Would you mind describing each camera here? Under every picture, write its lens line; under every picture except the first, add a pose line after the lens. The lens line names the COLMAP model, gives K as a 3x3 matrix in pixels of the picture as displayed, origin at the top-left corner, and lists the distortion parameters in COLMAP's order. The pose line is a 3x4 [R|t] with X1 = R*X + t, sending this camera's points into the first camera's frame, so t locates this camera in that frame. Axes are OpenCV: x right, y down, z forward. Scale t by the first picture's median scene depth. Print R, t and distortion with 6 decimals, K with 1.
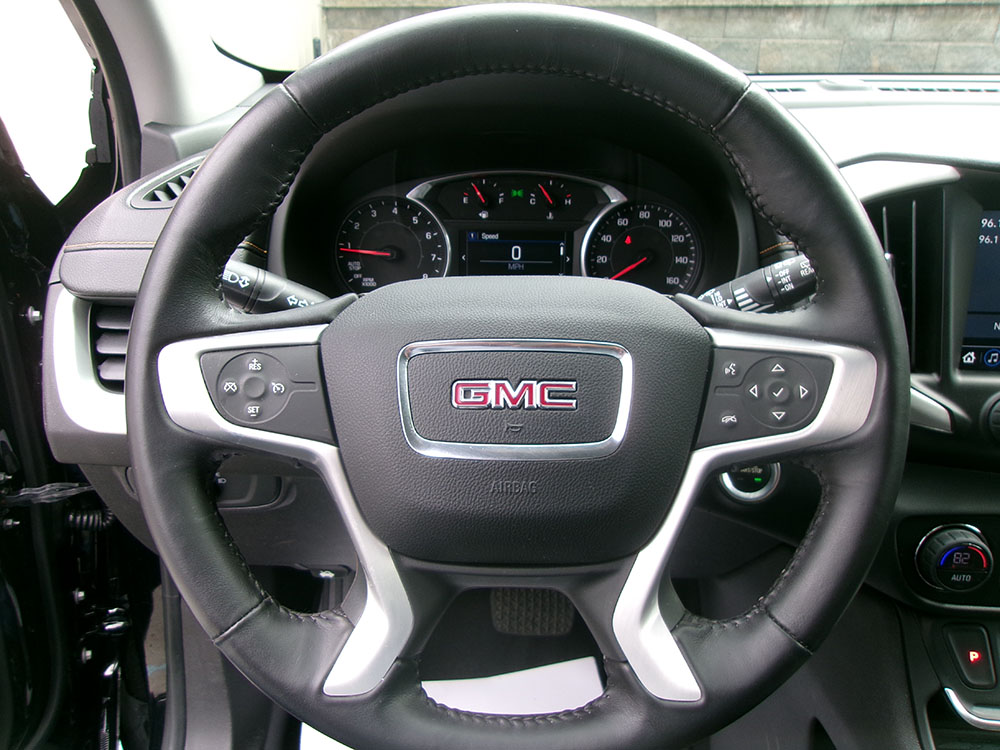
lens RADIAL K [[748.4, 0, 496.7], [0, 748.4, 379.4], [0, 0, 1]] dist [-0.027842, 0.021103]
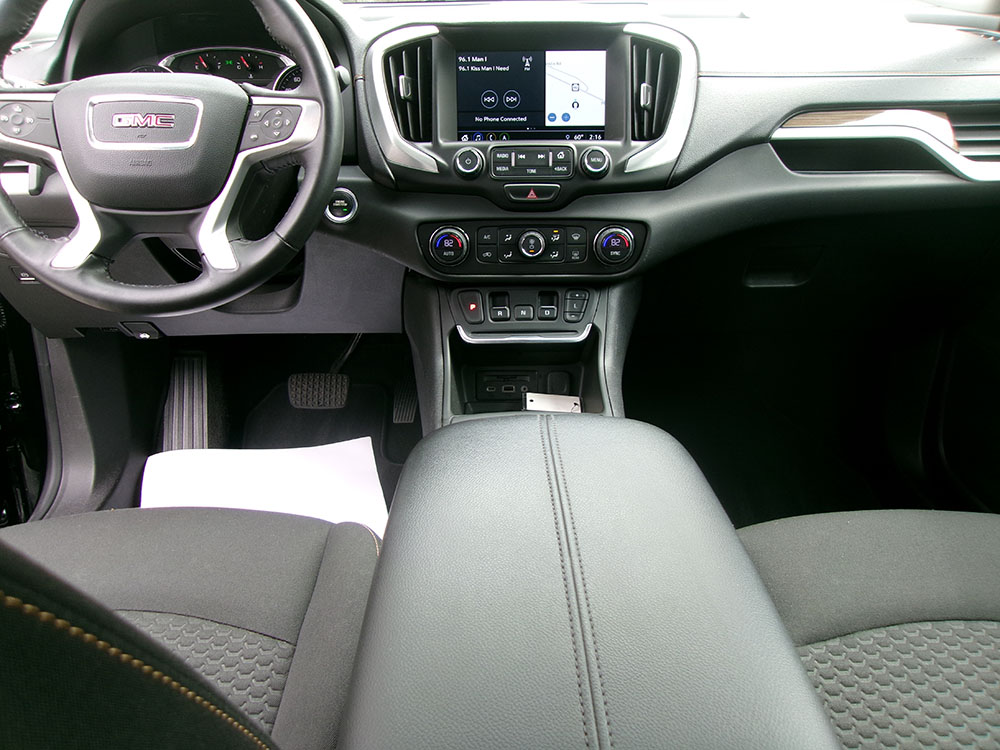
lens RADIAL K [[770.1, 0, 497.1], [0, 770.1, 374.8], [0, 0, 1]] dist [-0.021231, 0.040441]
pose [[0.998413, -0.038859, 0.040765, 0.636580], [0.037853, 0.998966, 0.025167, 0.505957], [-0.041701, -0.023584, 0.998852, -0.873261]]
